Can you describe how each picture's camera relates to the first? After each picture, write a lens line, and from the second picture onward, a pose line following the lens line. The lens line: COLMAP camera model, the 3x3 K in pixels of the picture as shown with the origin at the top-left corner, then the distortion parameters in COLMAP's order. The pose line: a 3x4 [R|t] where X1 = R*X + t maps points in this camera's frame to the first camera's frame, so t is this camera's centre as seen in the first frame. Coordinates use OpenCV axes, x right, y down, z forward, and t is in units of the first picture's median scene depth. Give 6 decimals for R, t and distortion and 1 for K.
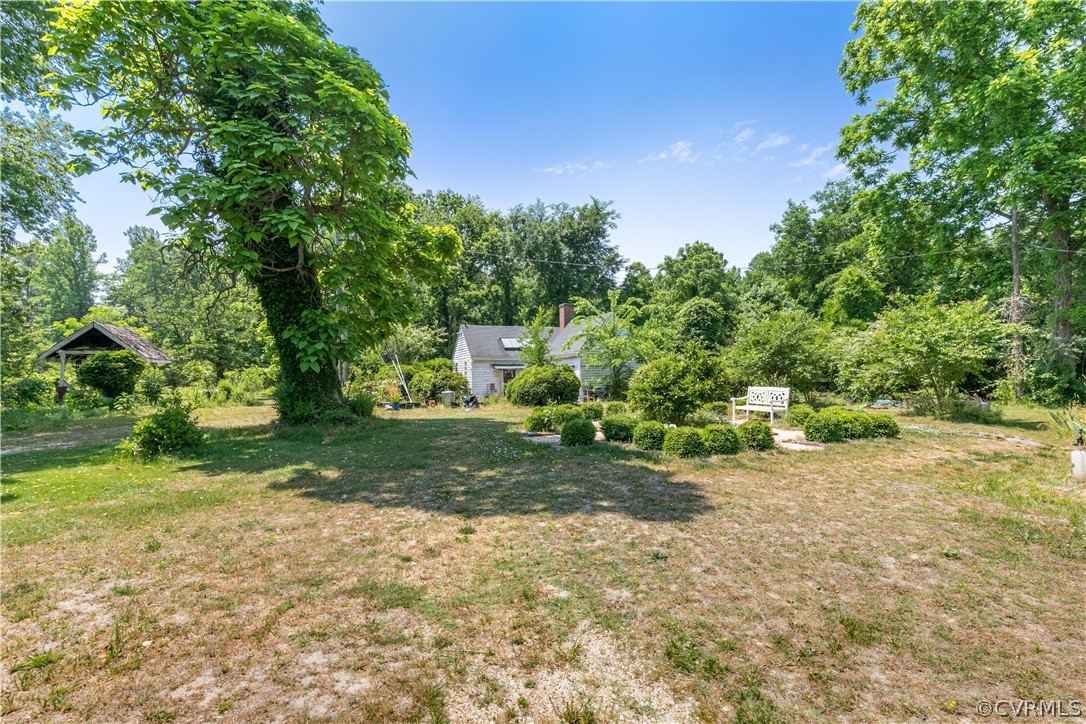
lens RADIAL K [[476.9, 0, 543.0], [0, 476.9, 362.0], [0, 0, 1]] dist [0.000180, -0.000071]
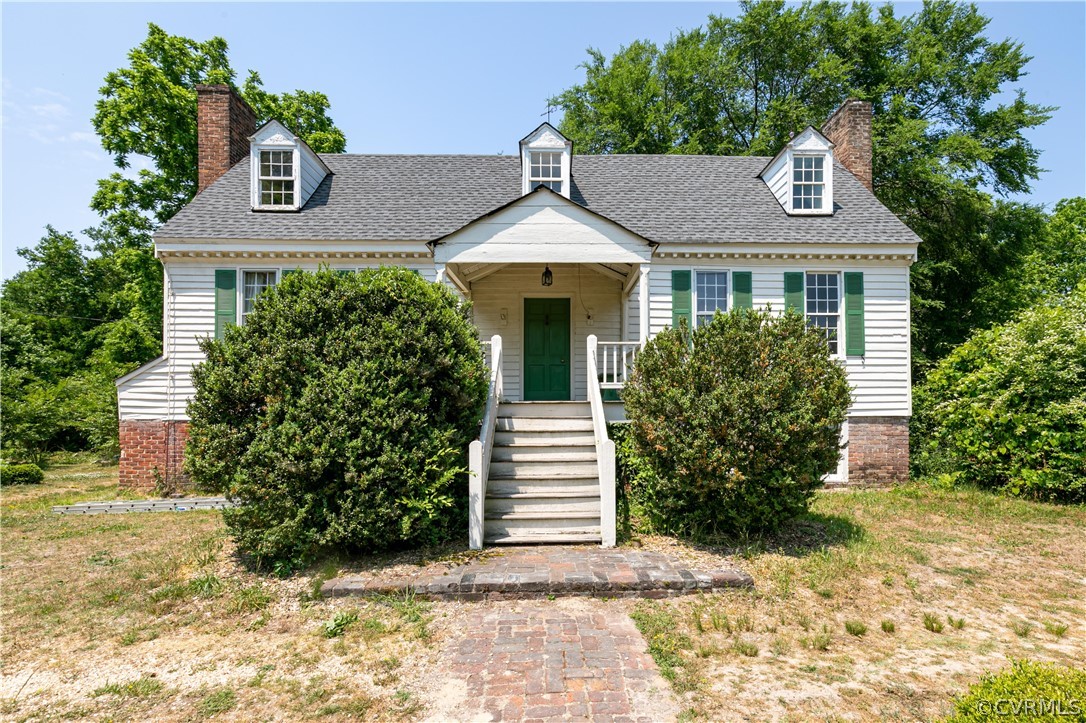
lens RADIAL K [[508.0, 0, 586.0], [0, 508.0, 403.8], [0, 0, 1]] dist [0.003352, 0.000513]
pose [[0.338093, 0.035270, 0.940452, -0.003838], [-0.011344, 0.999378, -0.033401, -0.003908], [-0.941044, 0.000624, 0.338283, -0.205084]]
